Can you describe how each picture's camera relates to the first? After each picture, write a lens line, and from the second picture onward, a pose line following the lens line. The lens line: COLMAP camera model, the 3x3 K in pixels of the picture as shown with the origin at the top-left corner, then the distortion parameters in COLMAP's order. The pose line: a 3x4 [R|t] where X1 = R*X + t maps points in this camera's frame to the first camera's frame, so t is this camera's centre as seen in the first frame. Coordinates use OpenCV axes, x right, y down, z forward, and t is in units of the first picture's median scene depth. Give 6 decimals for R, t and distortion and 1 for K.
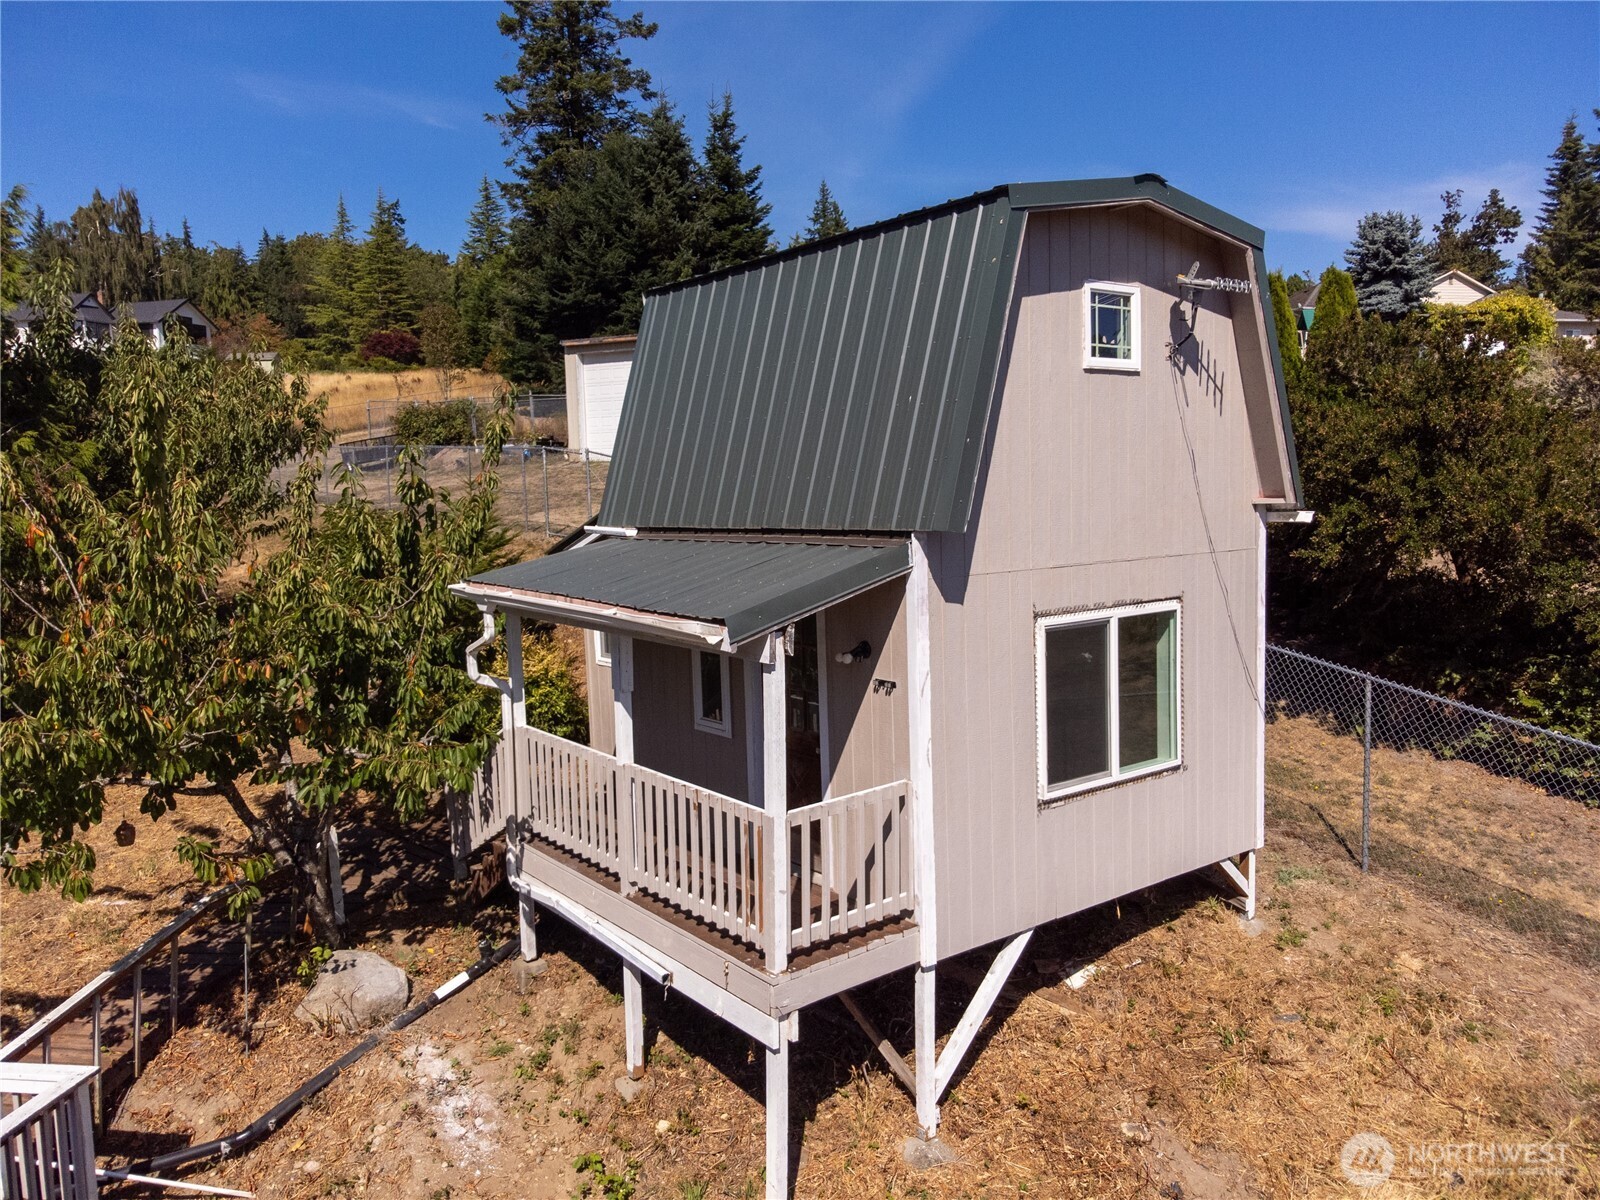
lens RADIAL K [[1207.7, 0, 796.3], [0, 1207.7, 608.6], [0, 0, 1]] dist [-0.011036, 0.024934]
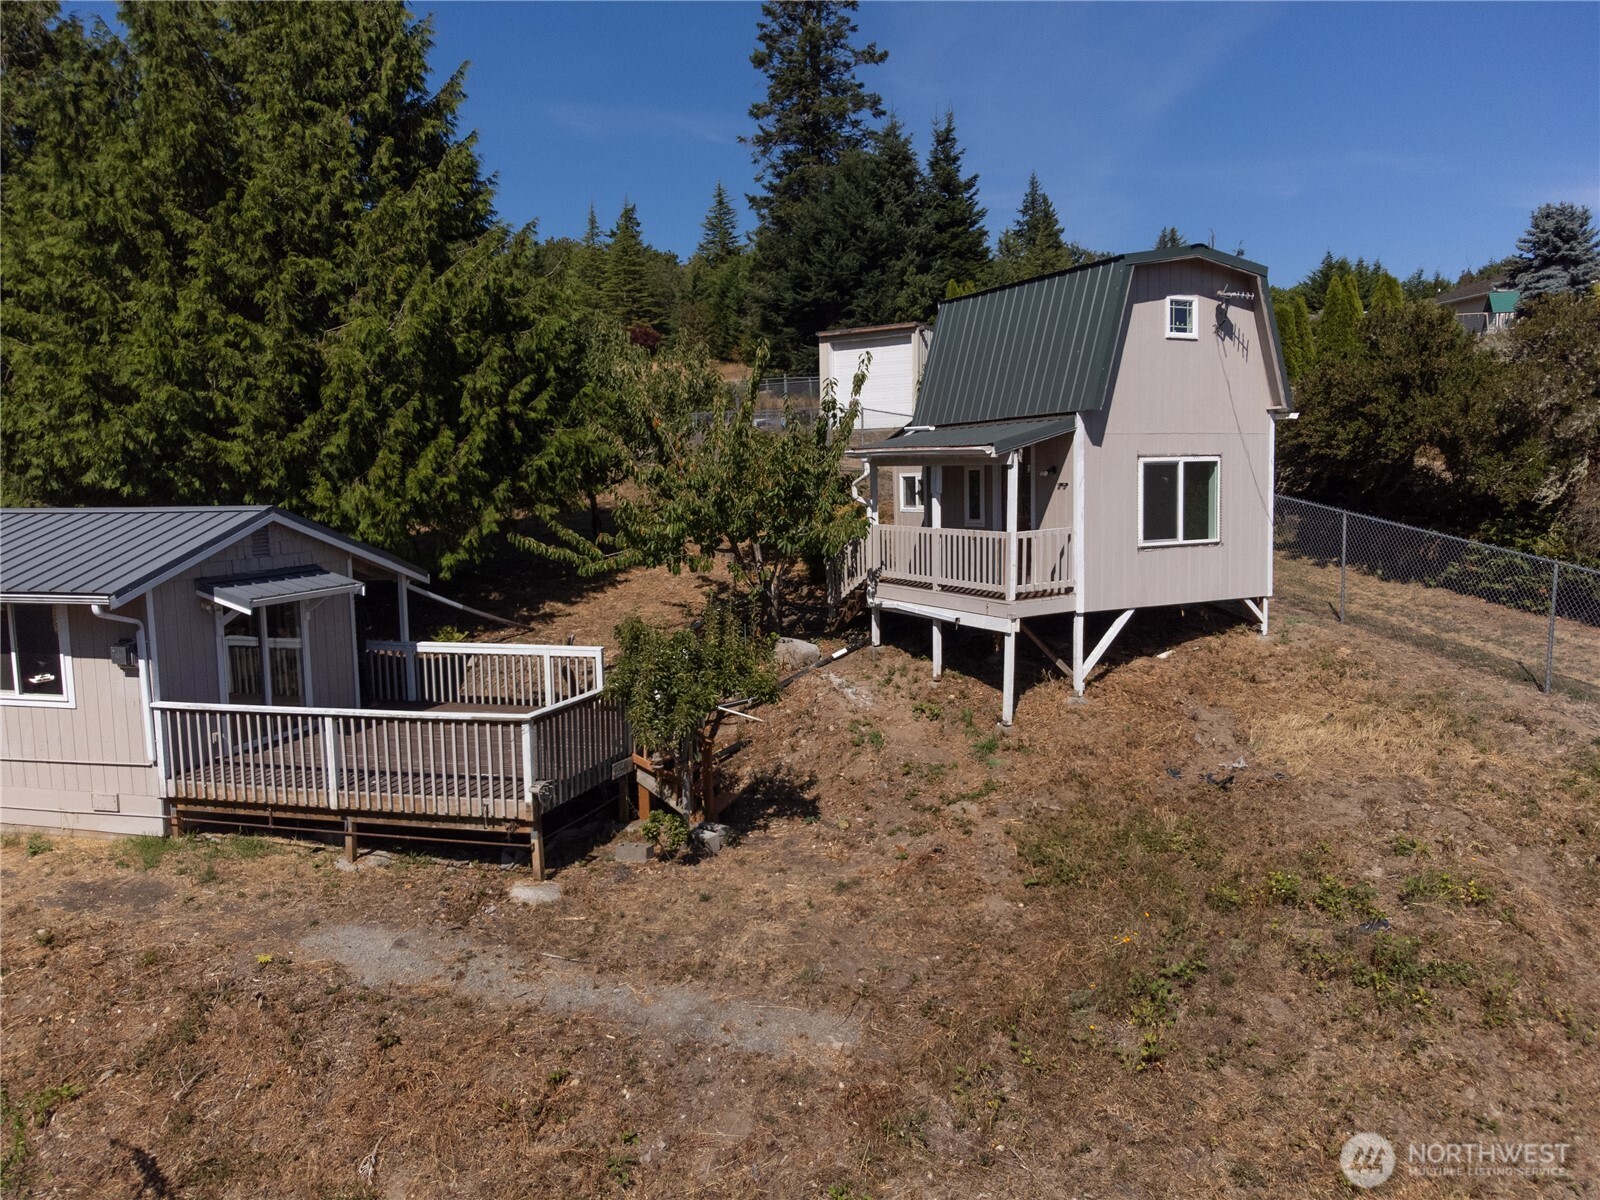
lens RADIAL K [[1207.7, 0, 796.3], [0, 1207.7, 608.6], [0, 0, 1]] dist [-0.011036, 0.024934]
pose [[0.986515, 0.023122, -0.162028, -0.027431], [-0.021955, 0.999719, 0.008986, 0.178331], [0.162190, -0.005307, 0.986745, -0.783879]]
